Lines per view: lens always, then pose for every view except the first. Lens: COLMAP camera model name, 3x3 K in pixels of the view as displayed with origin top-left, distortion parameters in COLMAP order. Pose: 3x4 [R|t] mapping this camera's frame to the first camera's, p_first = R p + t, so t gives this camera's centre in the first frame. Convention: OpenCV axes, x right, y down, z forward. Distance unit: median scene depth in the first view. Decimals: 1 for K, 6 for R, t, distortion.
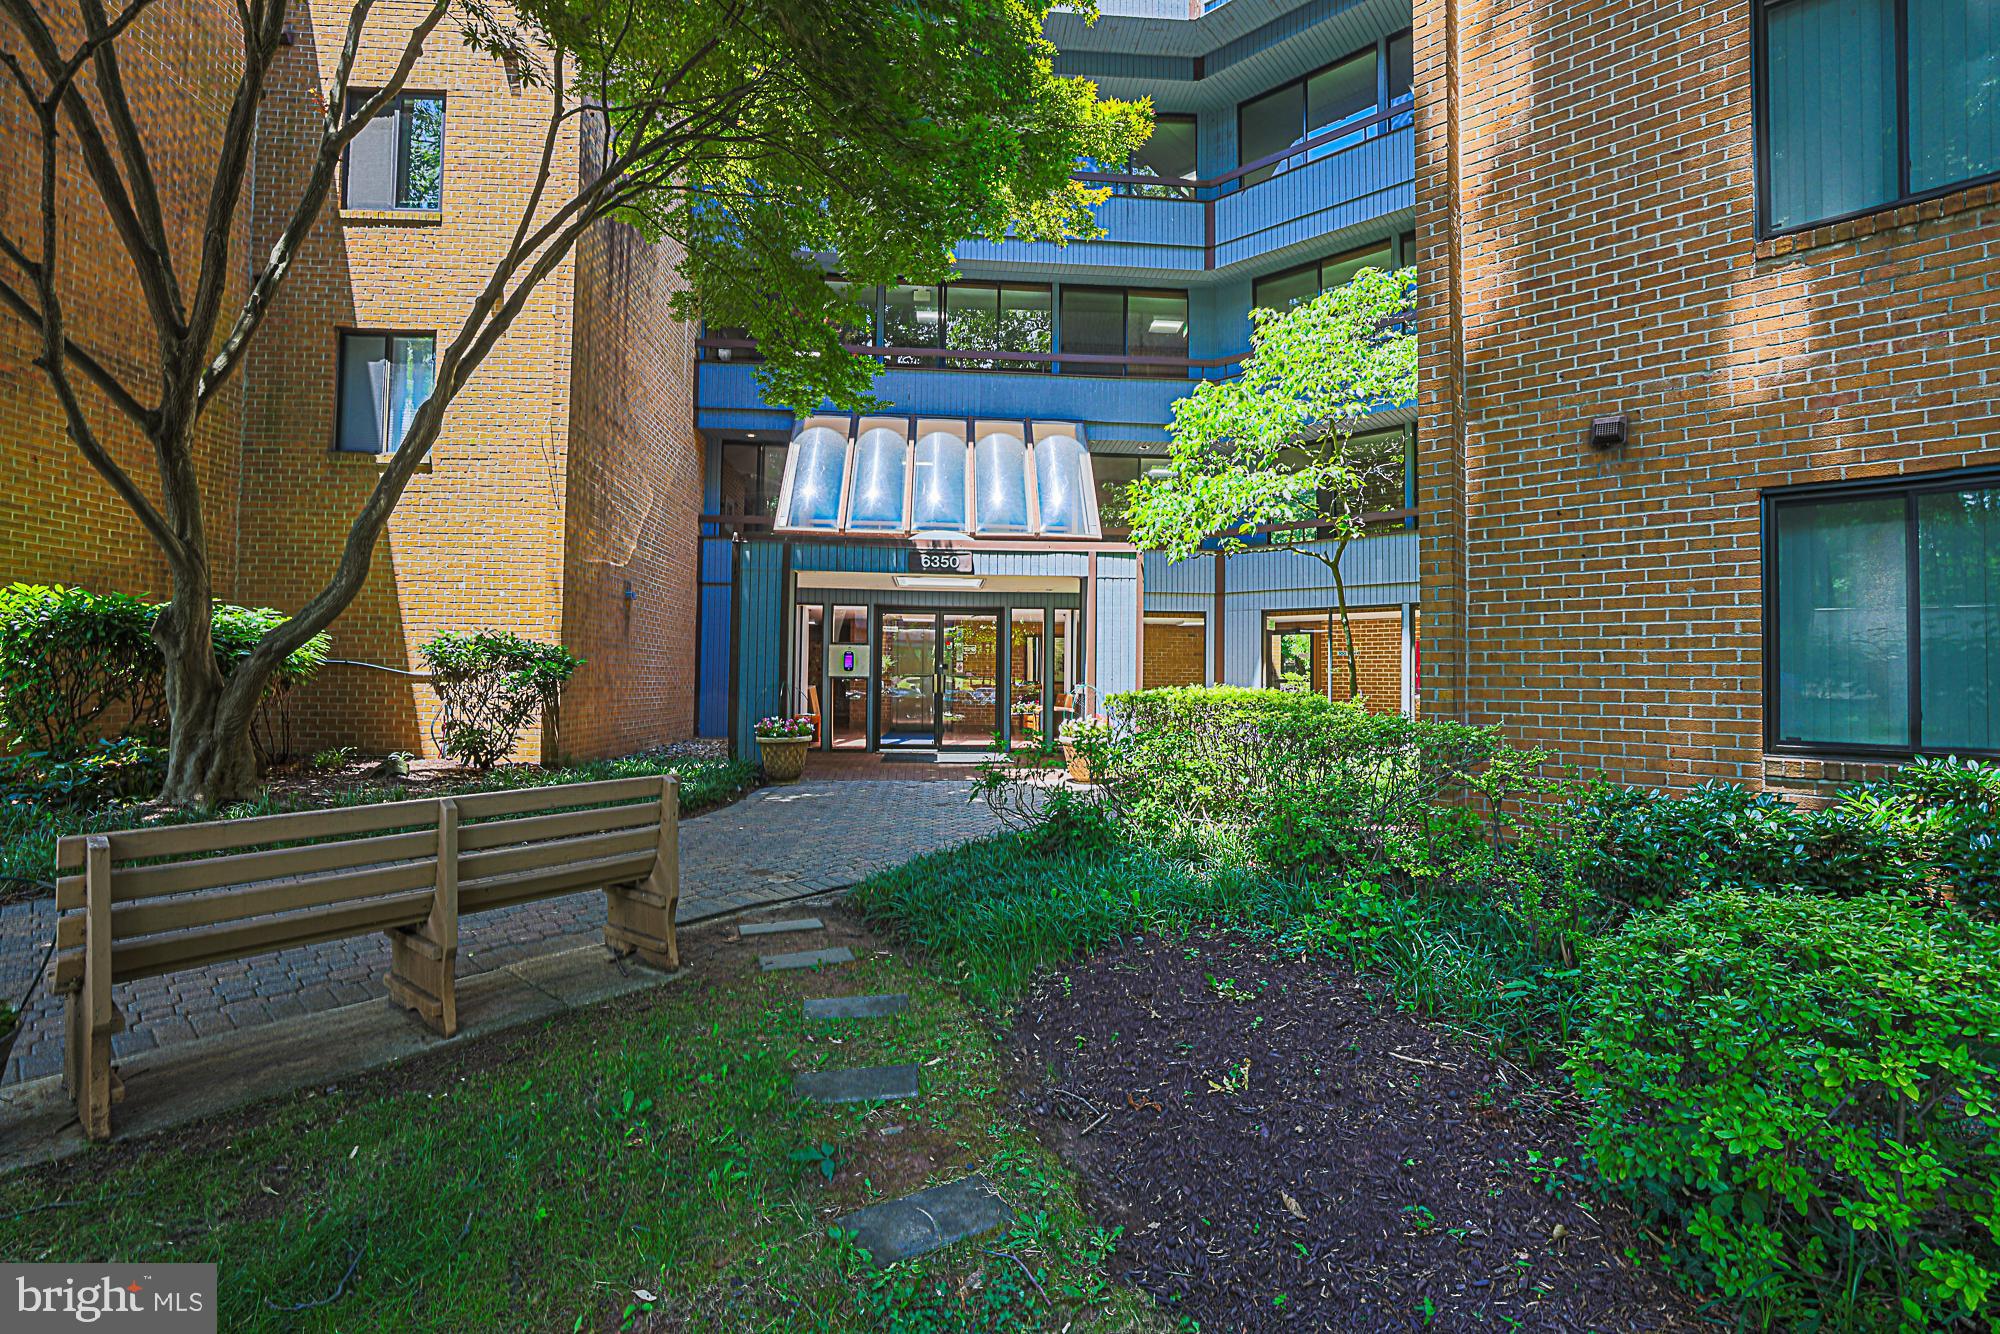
lens RADIAL K [[898.5, 0, 1008.0], [0, 898.5, 655.3], [0, 0, 1]] dist [0.001611, 0.001381]
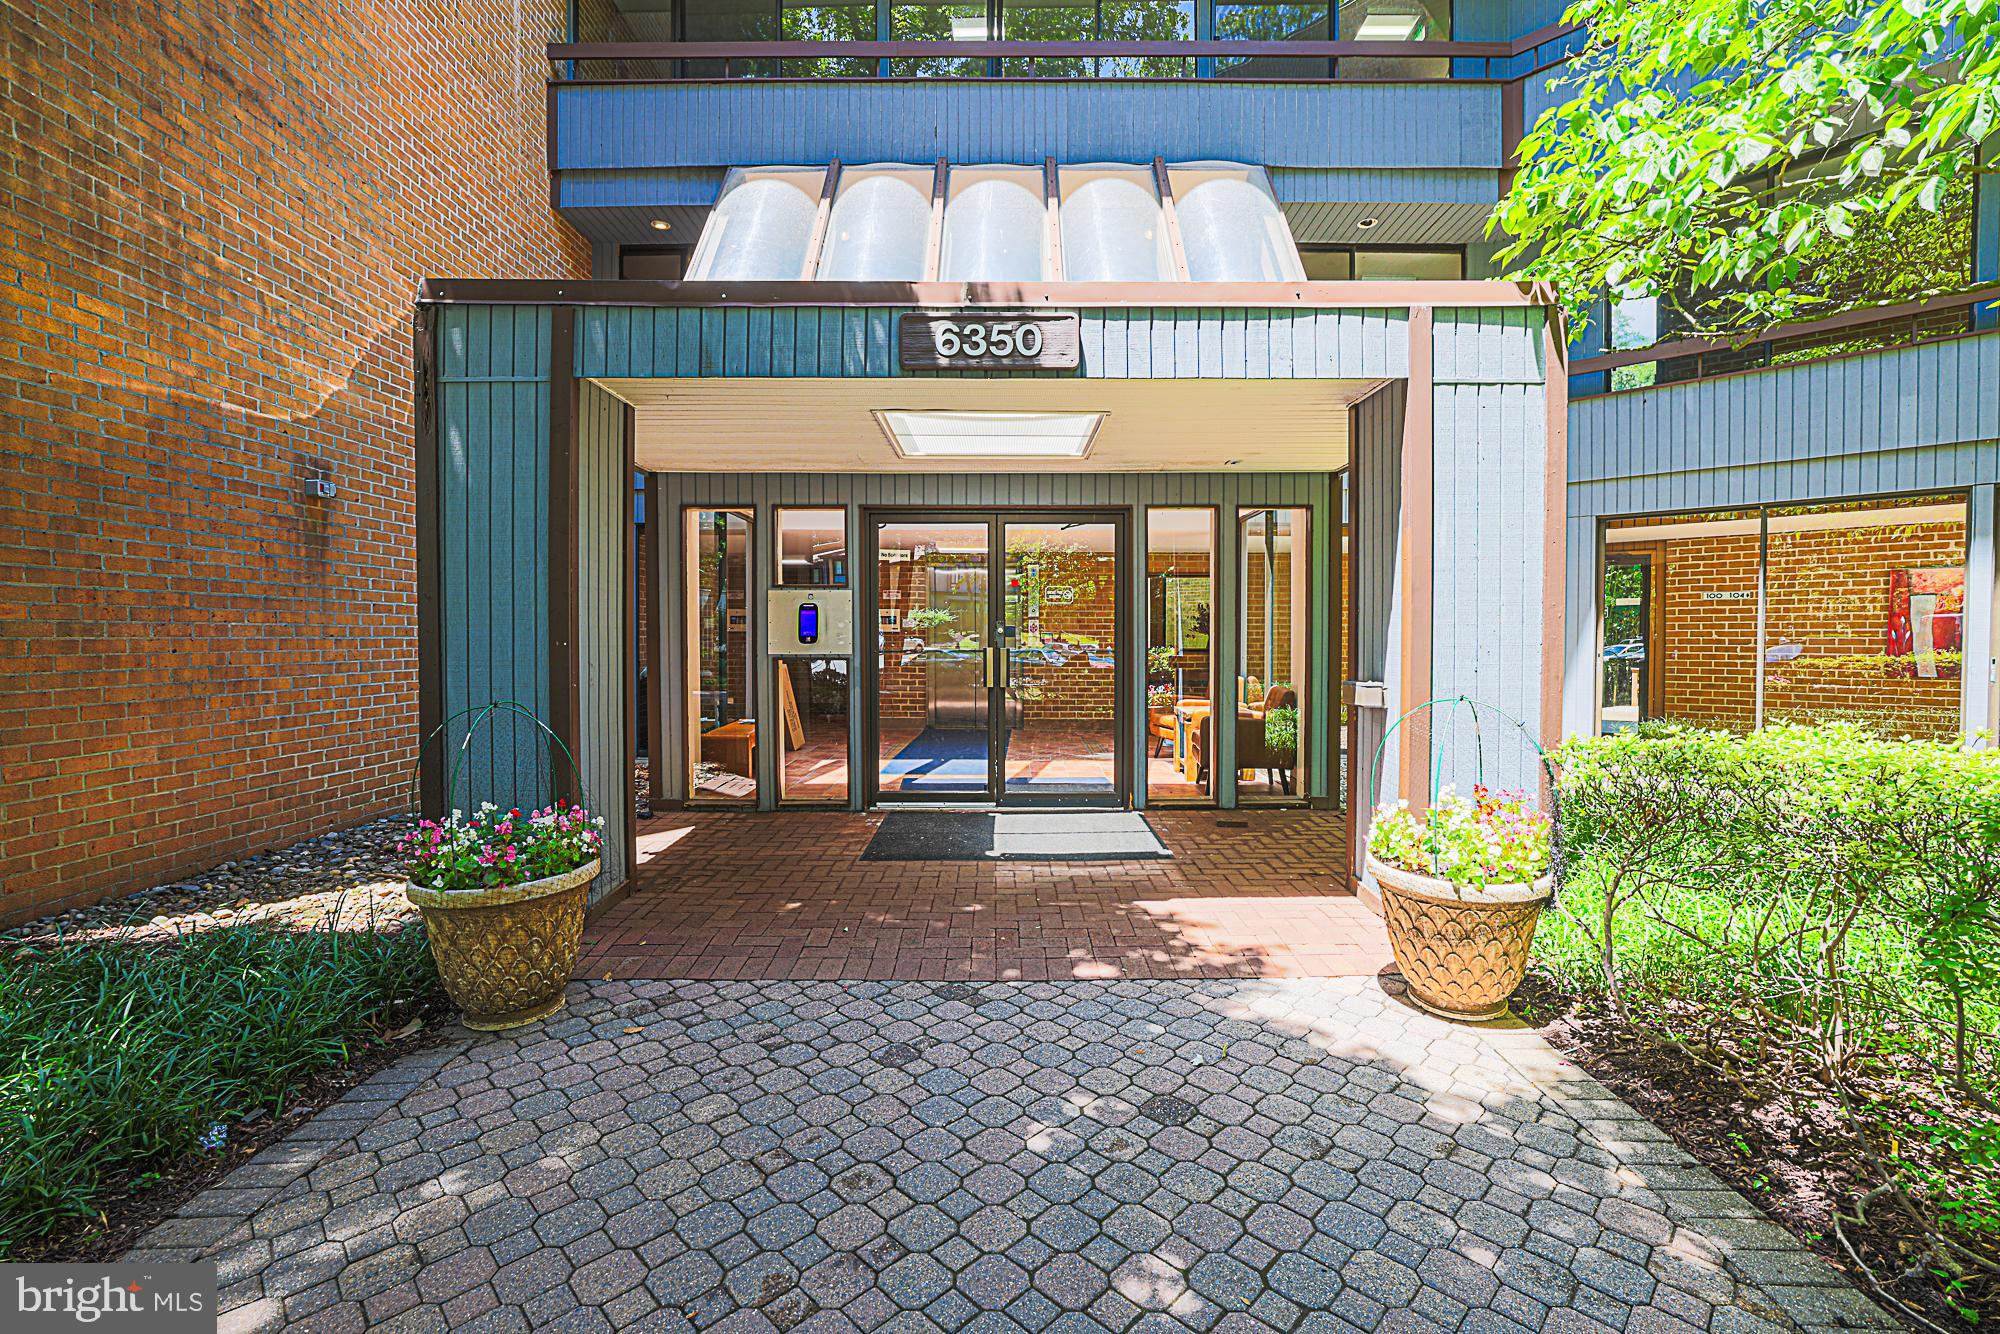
lens RADIAL K [[898.5, 0, 1012.0], [0, 898.5, 648.3], [0, 0, 1]] dist [0.001611, 0.001381]
pose [[0.997300, -0.014431, -0.072000, -0.043041], [0.017521, 0.998944, 0.042471, 0.000567], [0.071311, -0.043618, 0.996500, 0.645872]]
